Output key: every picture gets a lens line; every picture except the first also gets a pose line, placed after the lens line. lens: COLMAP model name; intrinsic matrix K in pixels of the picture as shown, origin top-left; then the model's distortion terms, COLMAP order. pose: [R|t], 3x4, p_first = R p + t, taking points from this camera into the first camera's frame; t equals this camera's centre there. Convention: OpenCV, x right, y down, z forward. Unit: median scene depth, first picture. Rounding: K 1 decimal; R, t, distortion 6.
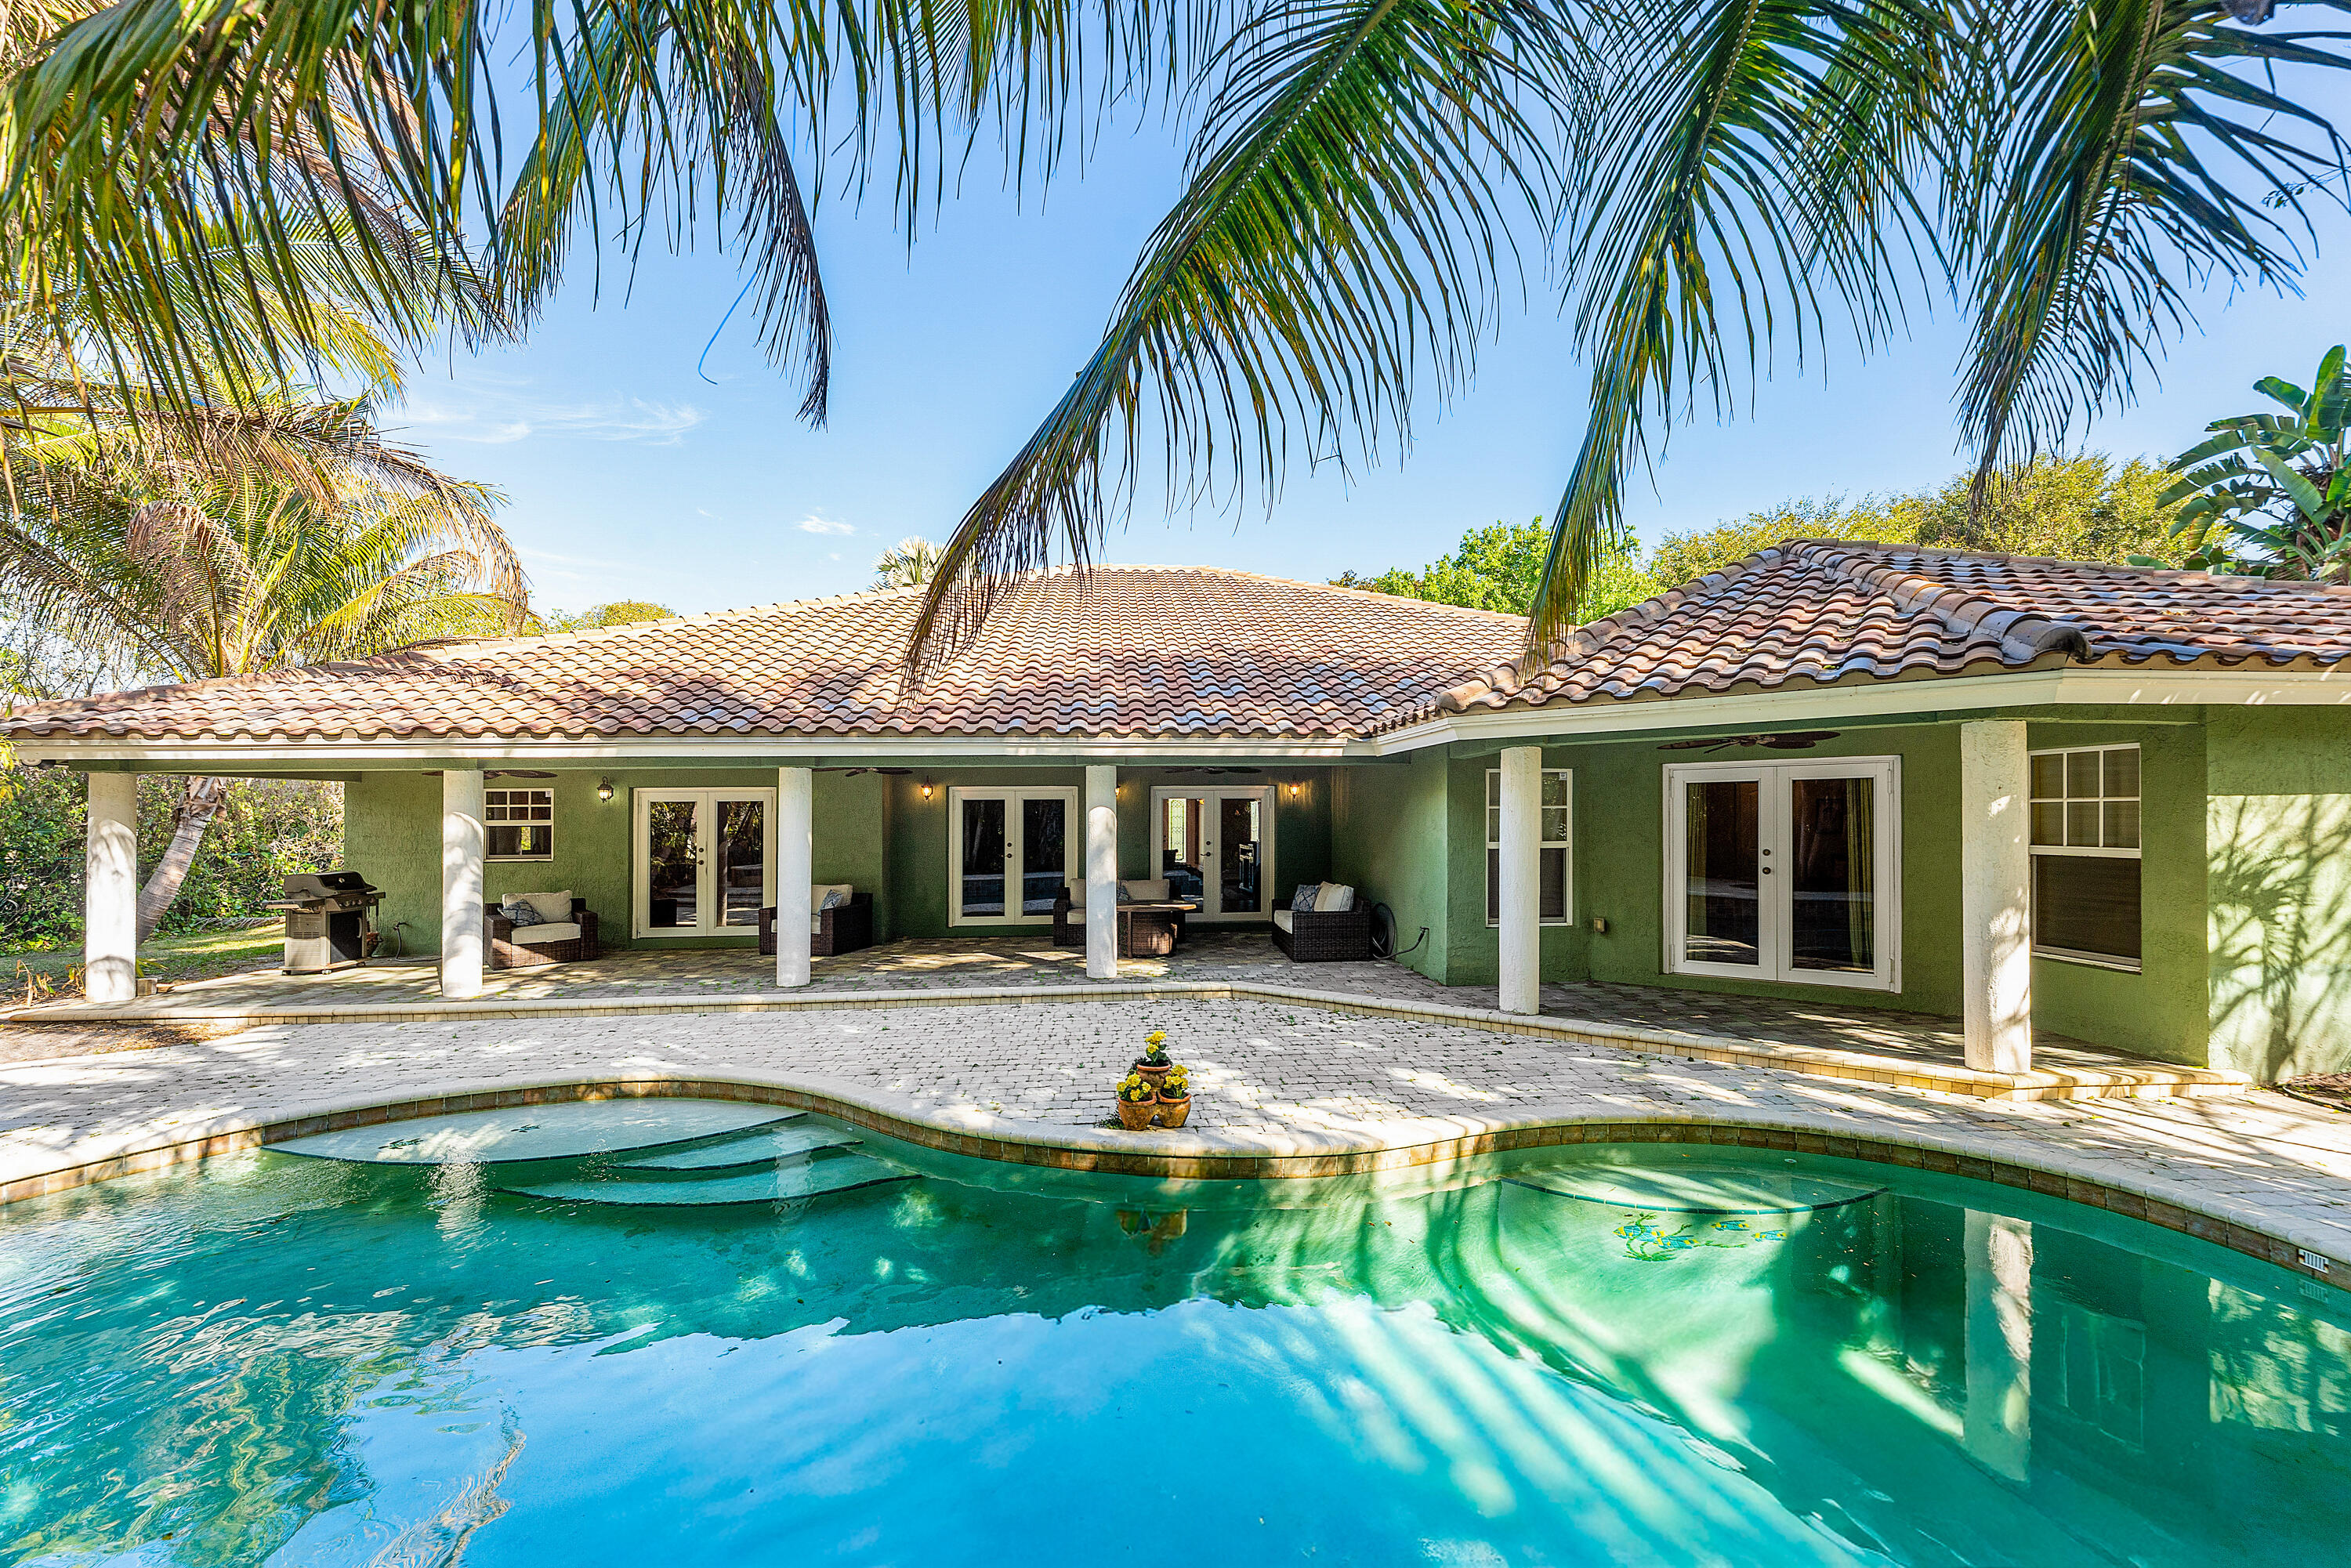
lens RADIAL K [[968.8, 0, 1172.7], [0, 968.8, 759.0], [0, 0, 1]] dist [-0.014236, -0.000165]
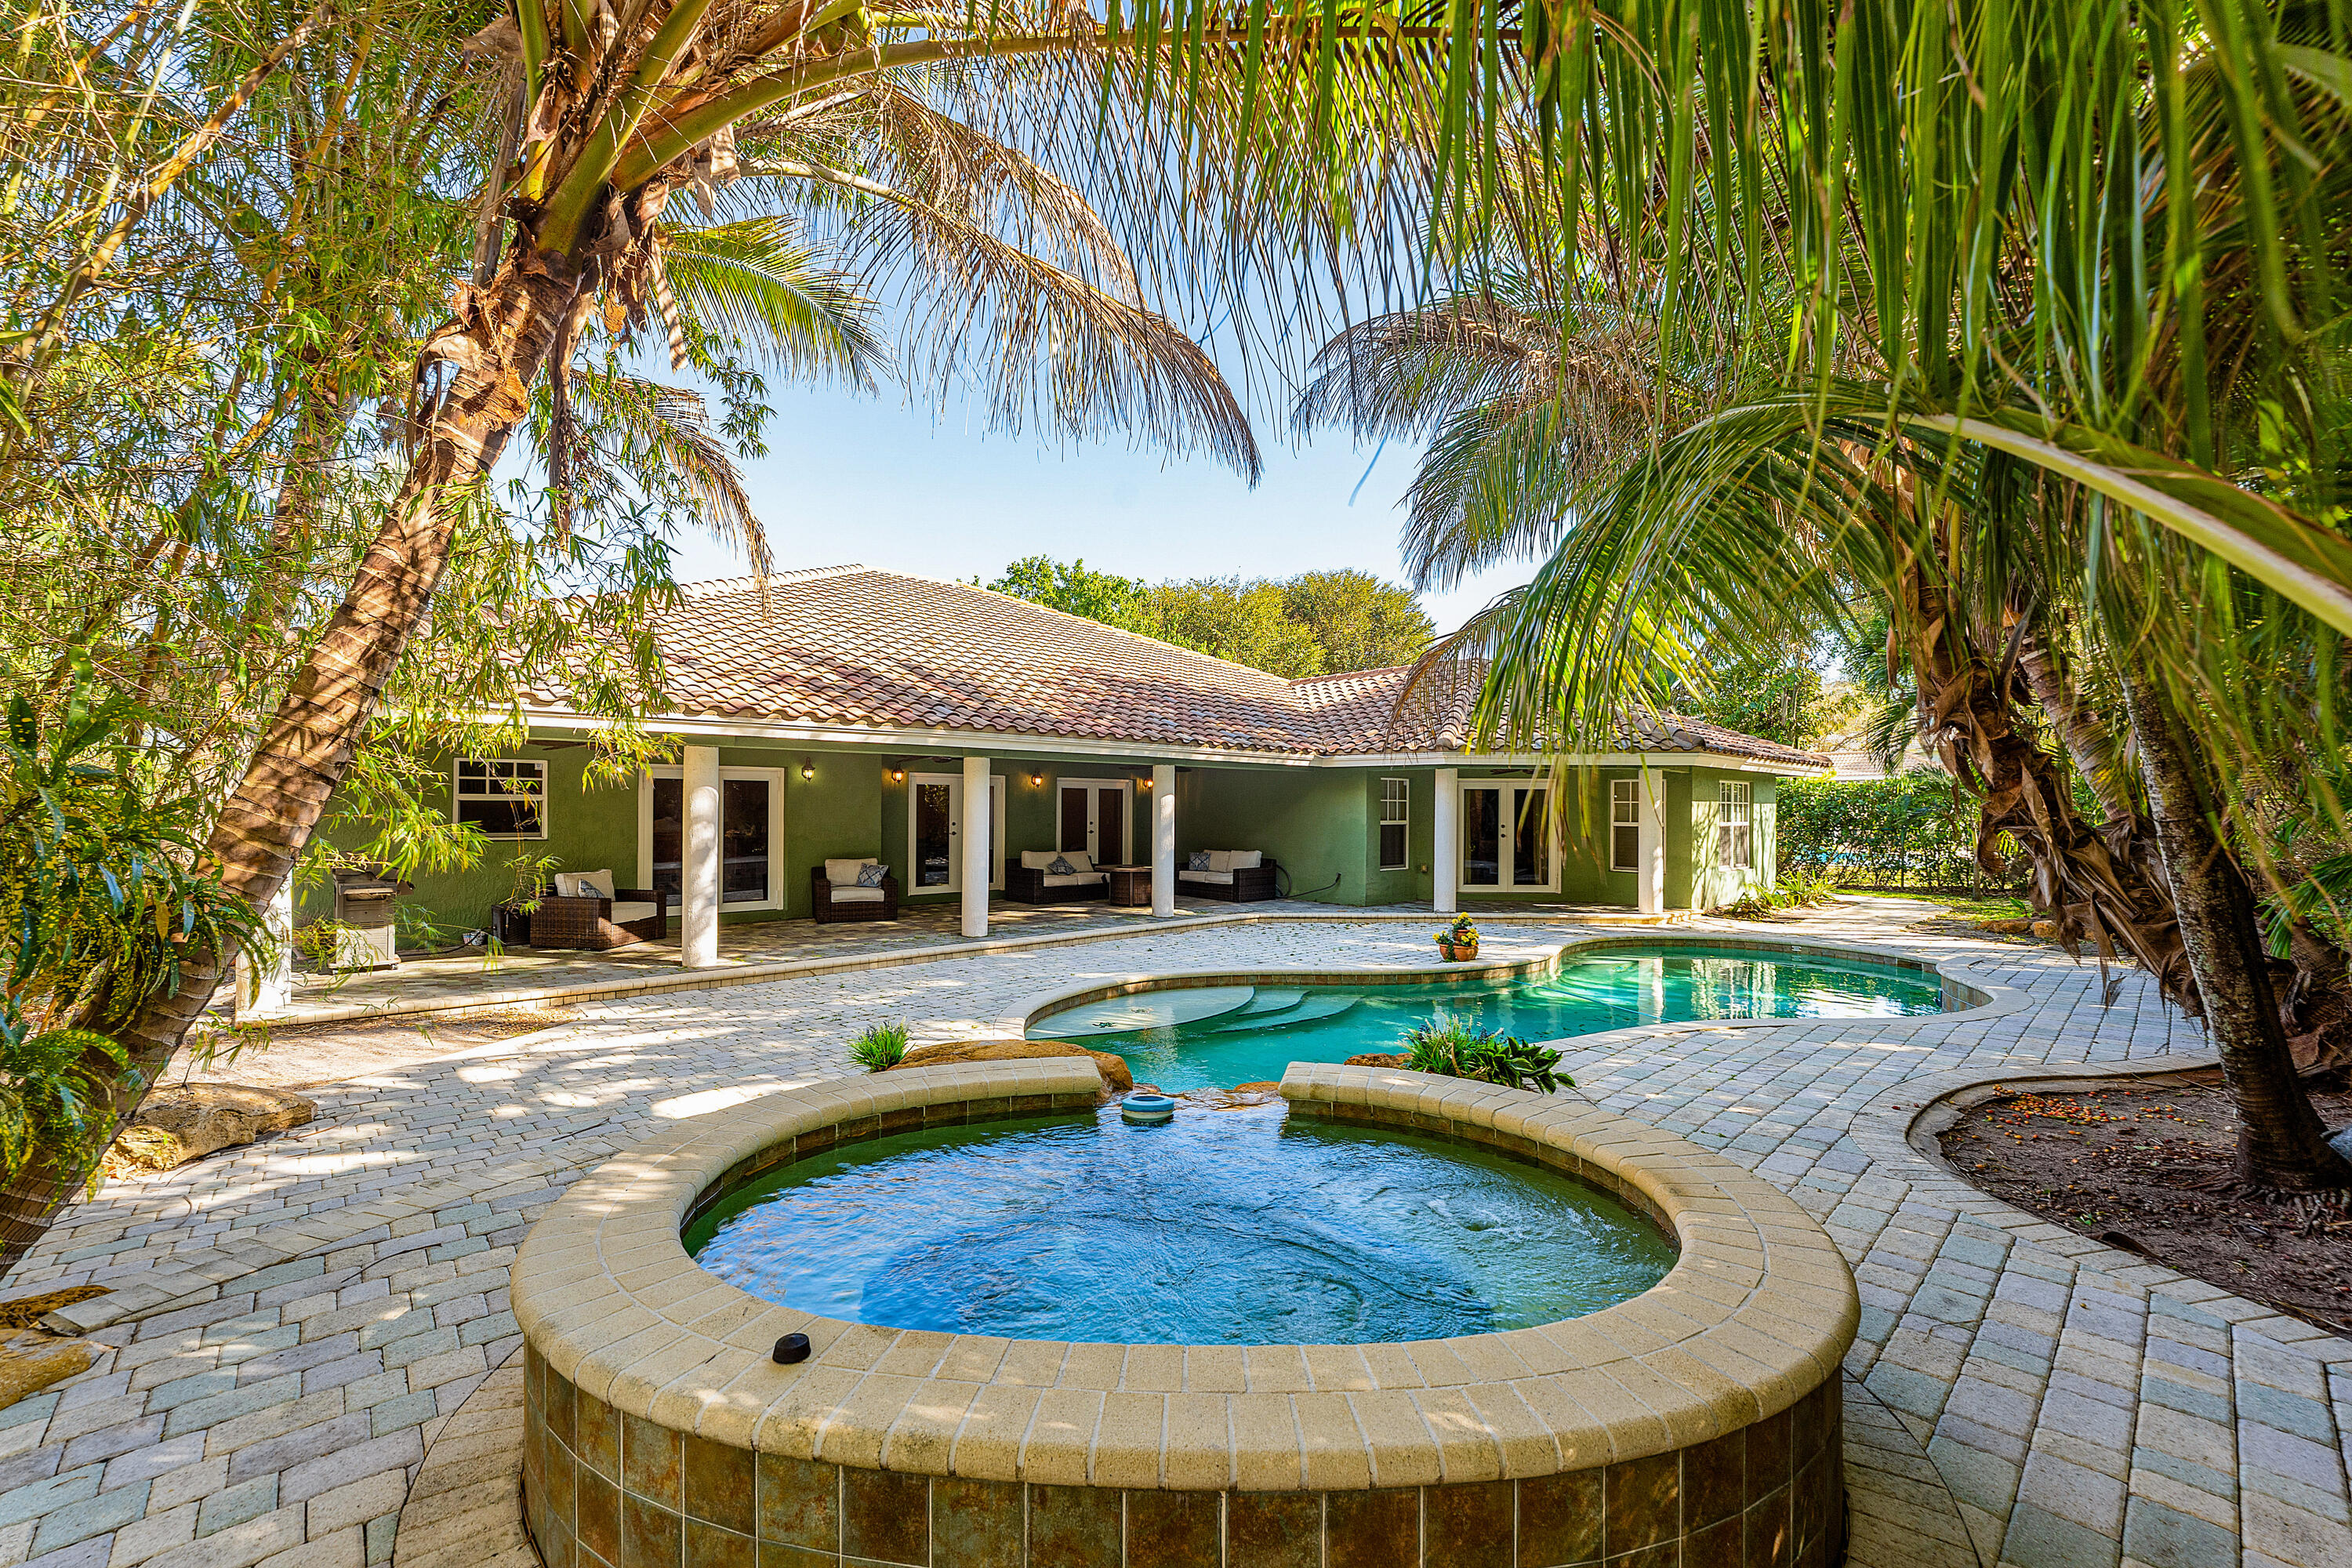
lens RADIAL K [[968.9, 0, 1170.5], [0, 968.9, 808.4], [0, 0, 1]] dist [-0.002060, -0.000163]
pose [[0.796036, 0.011403, 0.605141, -0.962738], [-0.051470, 0.997476, 0.048909, 0.000718], [-0.603056, -0.070080, 0.794614, -0.114844]]
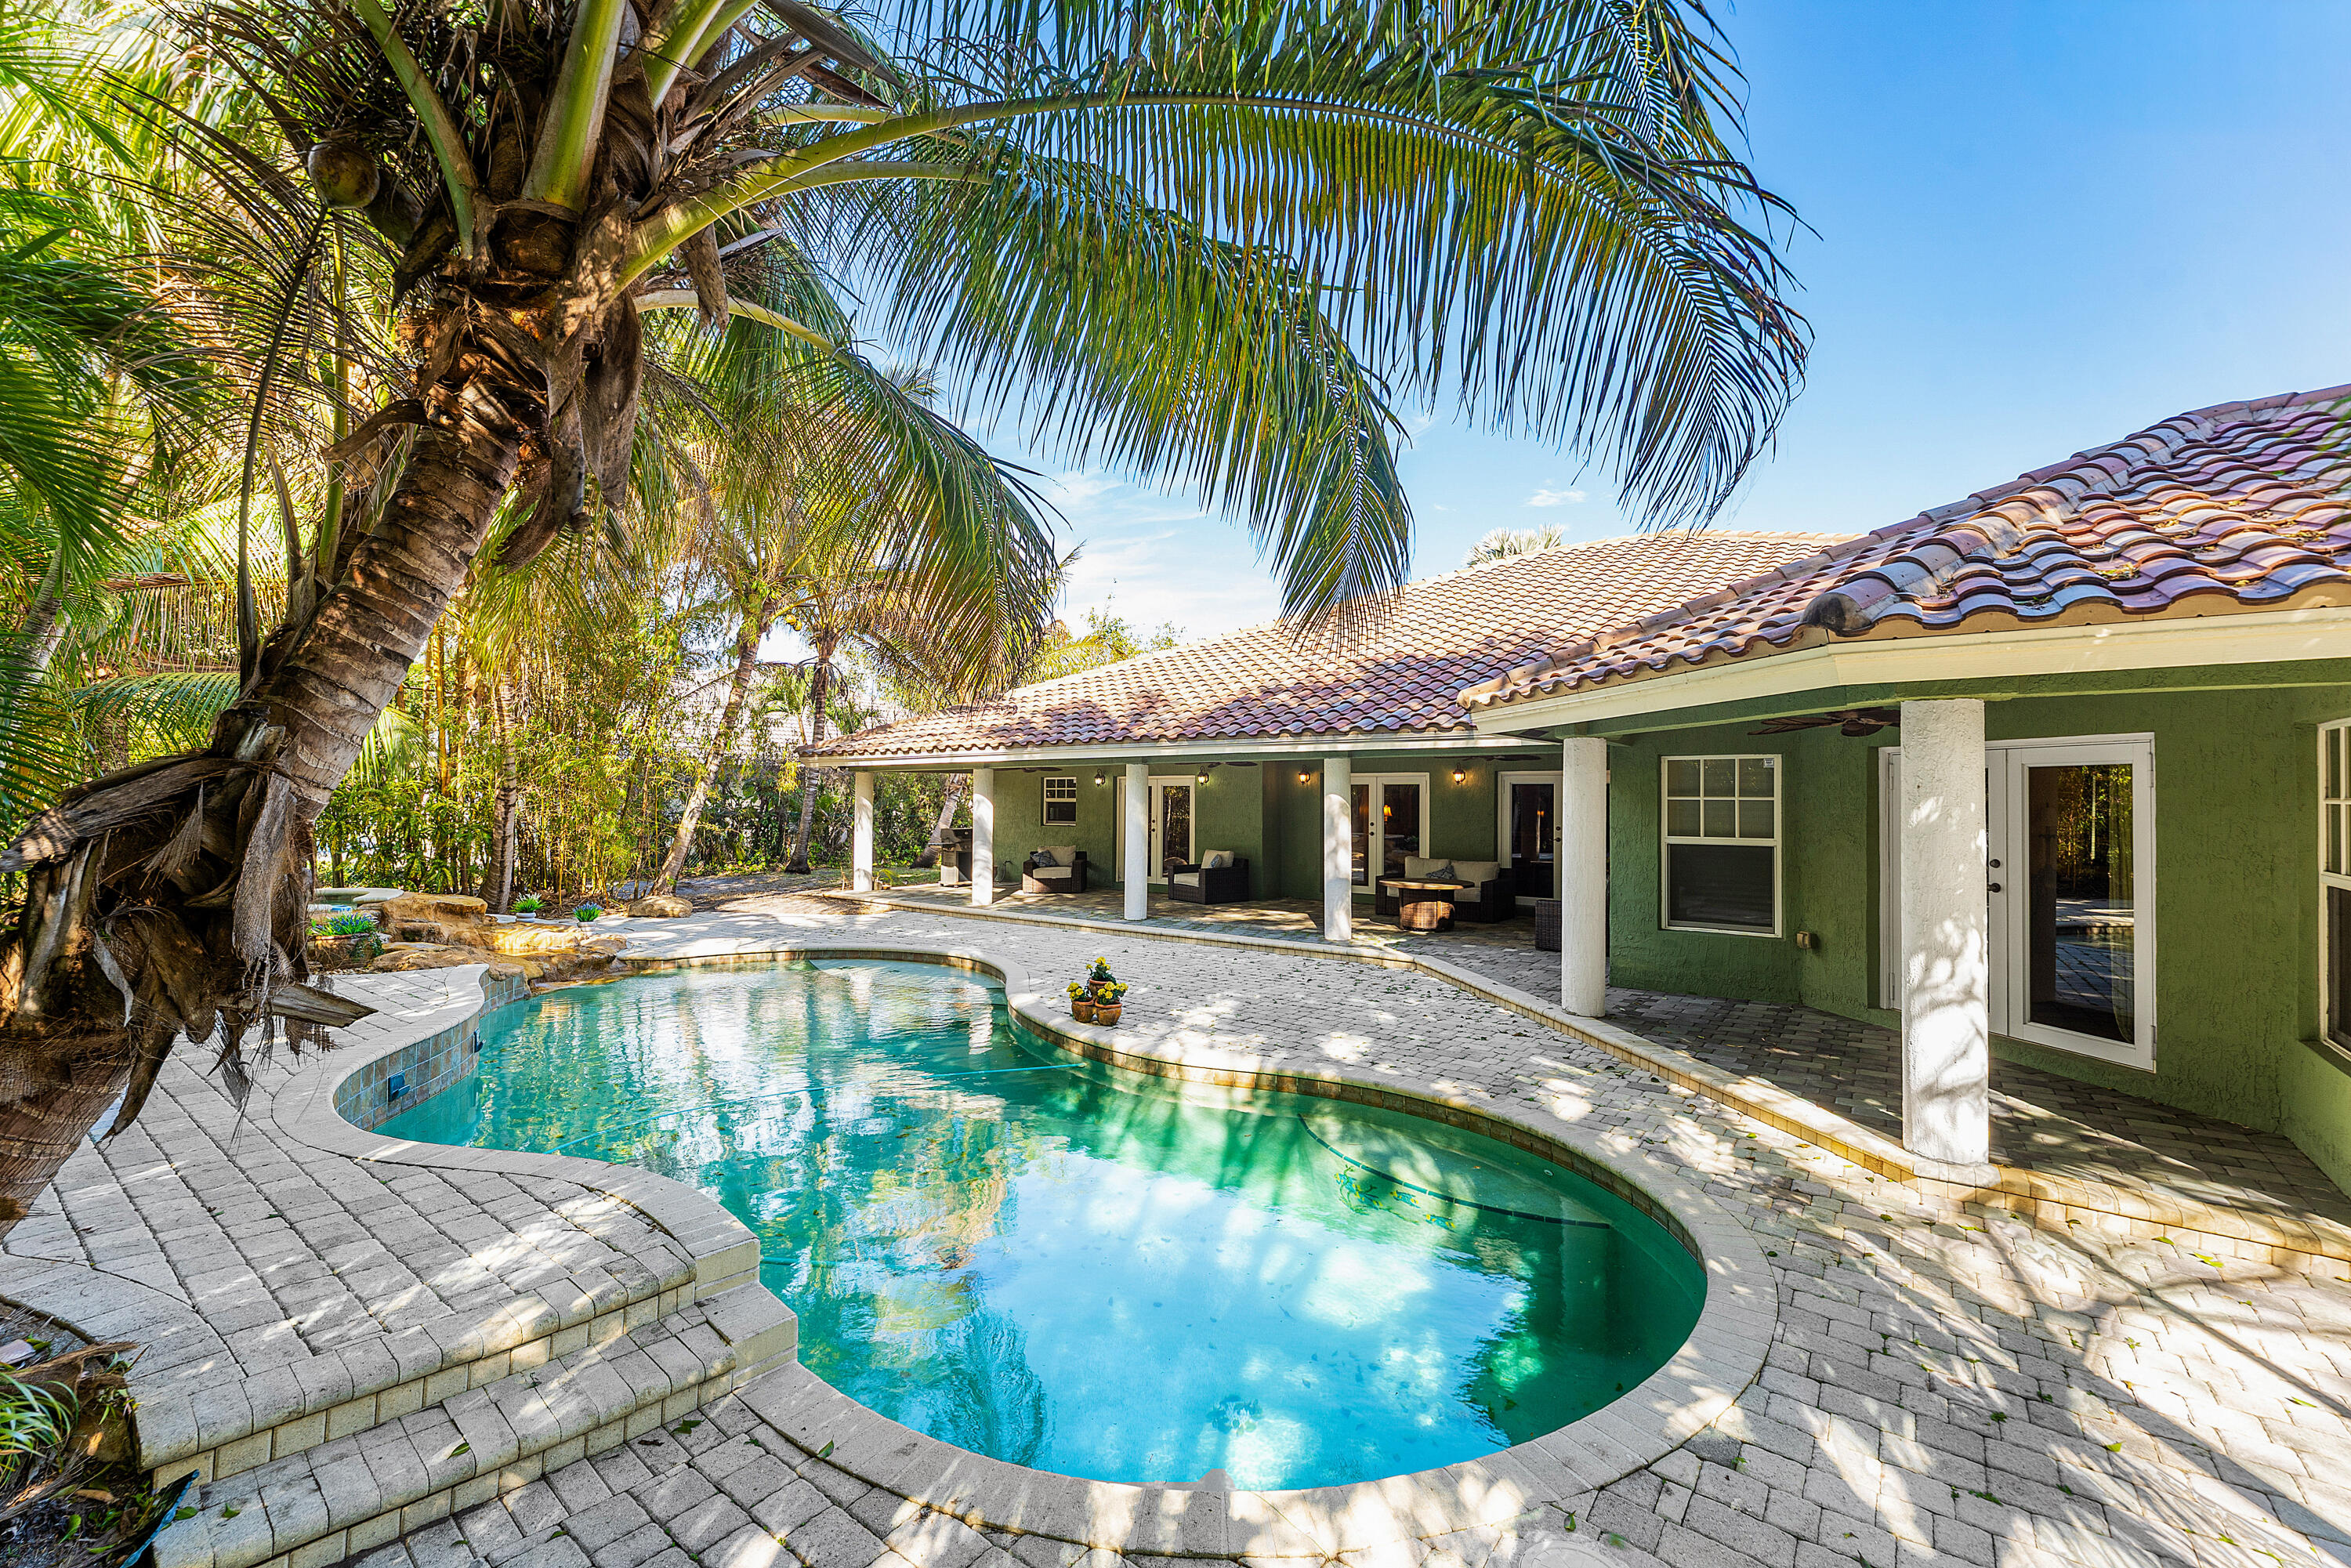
lens RADIAL K [[921.9, 0, 1207.1], [0, 921.9, 789.5], [0, 0, 1]] dist [0.000186, 0.000002]
pose [[0.768152, 0.007183, -0.640228, 0.544731], [0.025951, 0.998766, 0.042342, -0.006365], [0.639742, -0.049140, 0.767017, 0.053627]]
